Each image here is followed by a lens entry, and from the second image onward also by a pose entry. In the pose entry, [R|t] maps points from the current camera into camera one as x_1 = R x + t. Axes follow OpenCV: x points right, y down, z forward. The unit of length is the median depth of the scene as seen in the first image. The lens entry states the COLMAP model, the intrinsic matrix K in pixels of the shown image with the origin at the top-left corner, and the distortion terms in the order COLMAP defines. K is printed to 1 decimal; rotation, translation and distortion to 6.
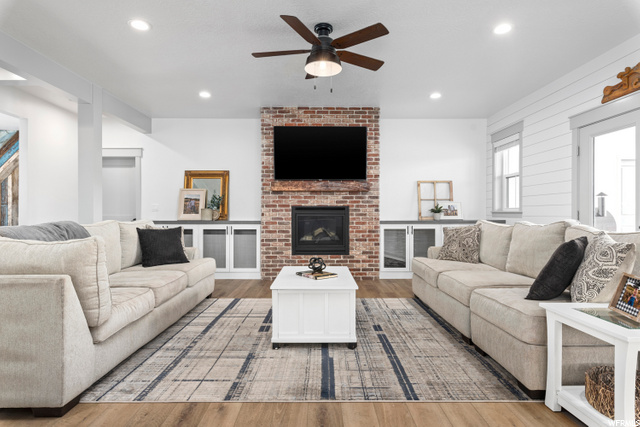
lens RADIAL K [[359.5, 0, 320.5], [0, 359.5, 214.2], [0, 0, 1]] dist [-0.005599, -0.000817]
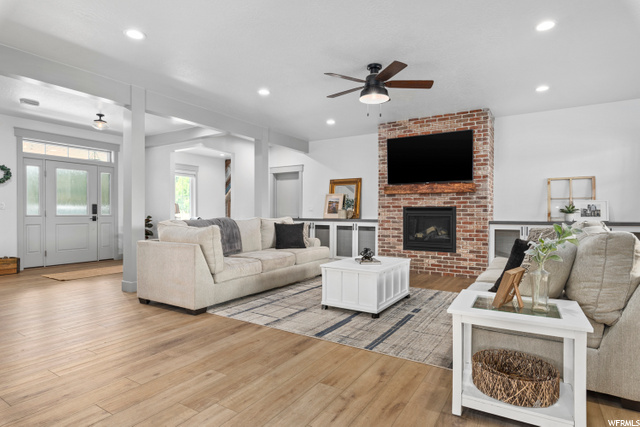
lens RADIAL K [[359.5, 0, 320.8], [0, 359.5, 213.7], [0, 0, 1]] dist [-0.005599, -0.000817]
pose [[0.833716, 0.003819, -0.552181, 0.332226], [-0.004144, 0.999991, 0.000660, -0.000677], [0.552179, 0.001737, 0.833724, -0.095596]]
